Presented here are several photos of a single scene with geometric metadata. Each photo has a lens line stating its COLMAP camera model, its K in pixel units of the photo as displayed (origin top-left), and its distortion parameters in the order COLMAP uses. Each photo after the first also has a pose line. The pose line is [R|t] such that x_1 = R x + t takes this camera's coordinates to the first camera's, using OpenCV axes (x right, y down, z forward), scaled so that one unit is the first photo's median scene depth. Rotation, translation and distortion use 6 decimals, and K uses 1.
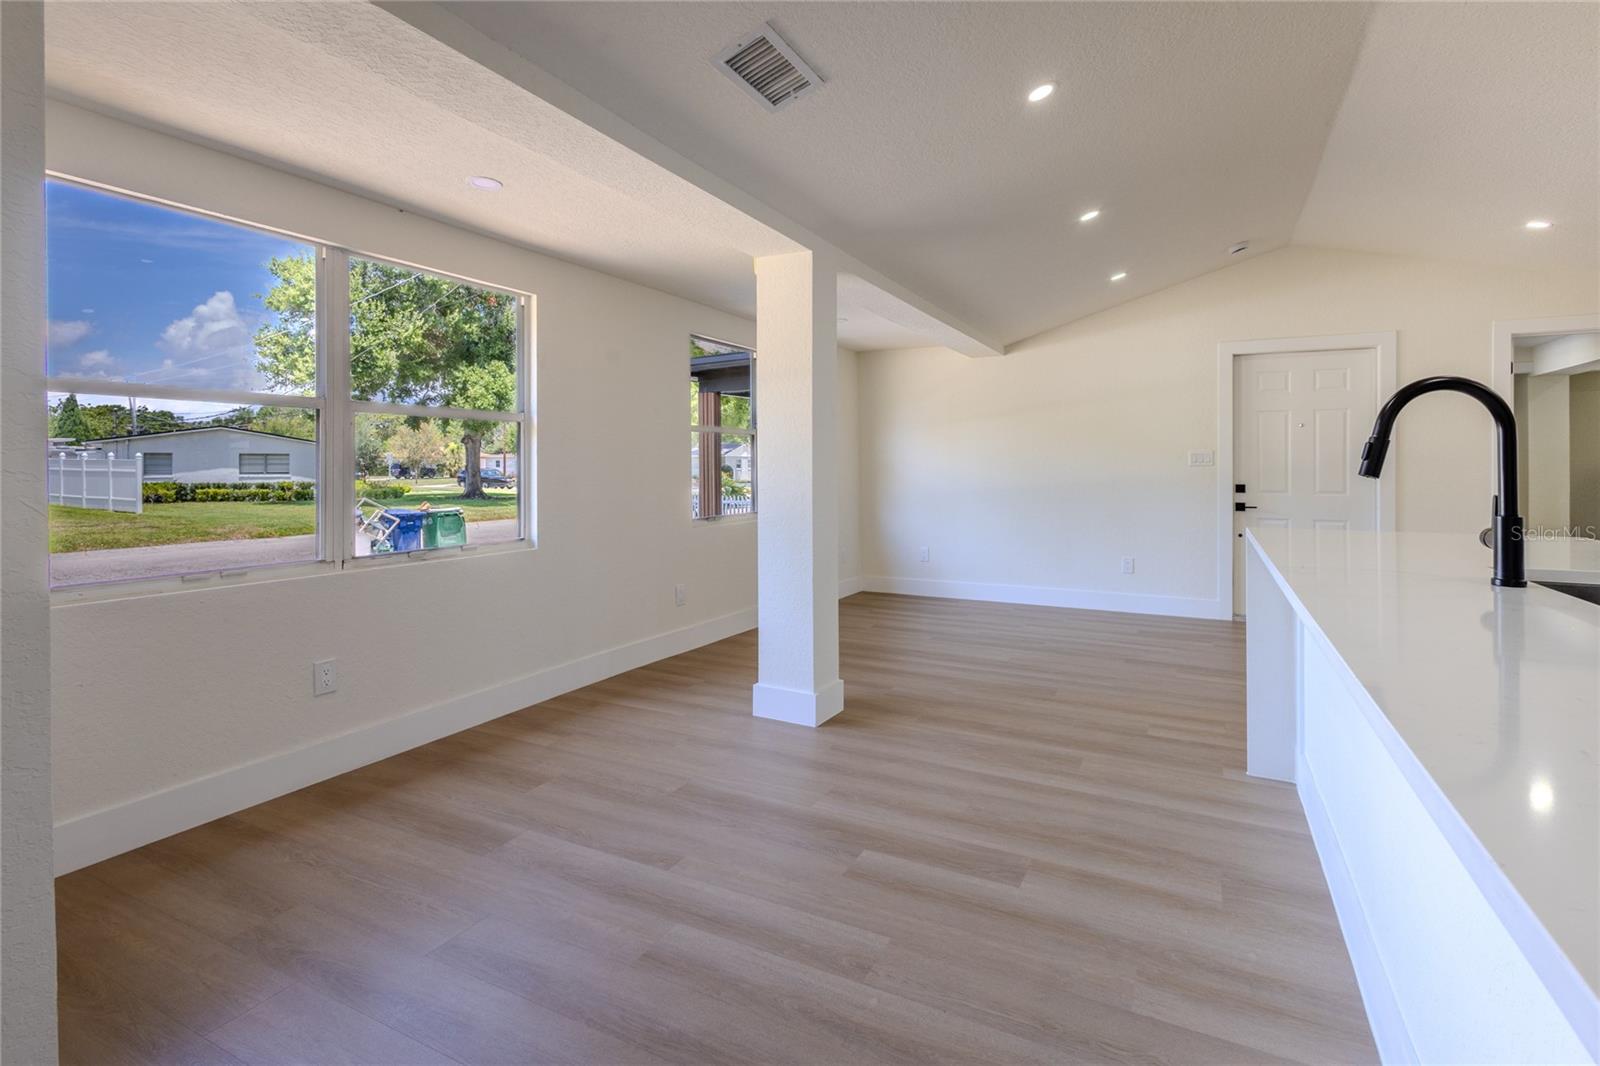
lens RADIAL K [[761.1, 0, 801.1], [0, 761.1, 470.7], [0, 0, 1]] dist [0.016804, -0.000366]
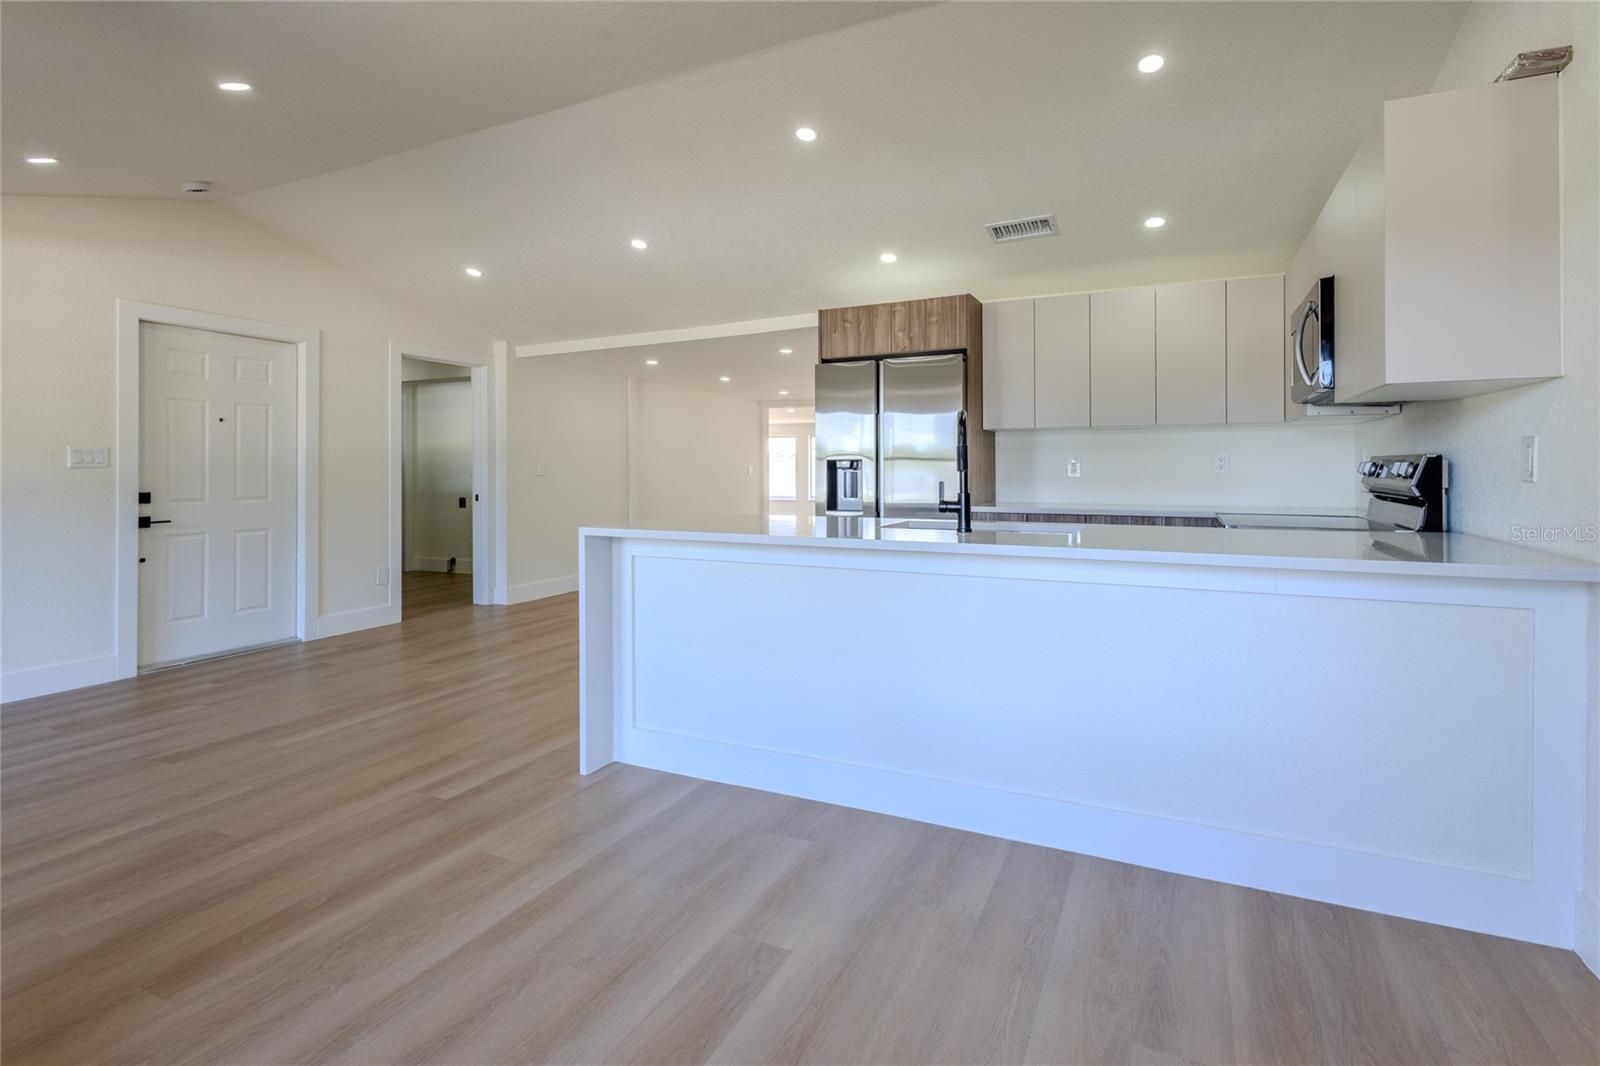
lens RADIAL K [[771.0, 0, 801.7], [0, 771.0, 469.8], [0, 0, 1]] dist [0.010863, -0.000297]
pose [[-0.046189, -0.000388, 0.998933, -0.085065], [0.009177, 0.999958, 0.000813, 0.000317], [-0.998891, 0.009204, -0.046183, 0.148793]]
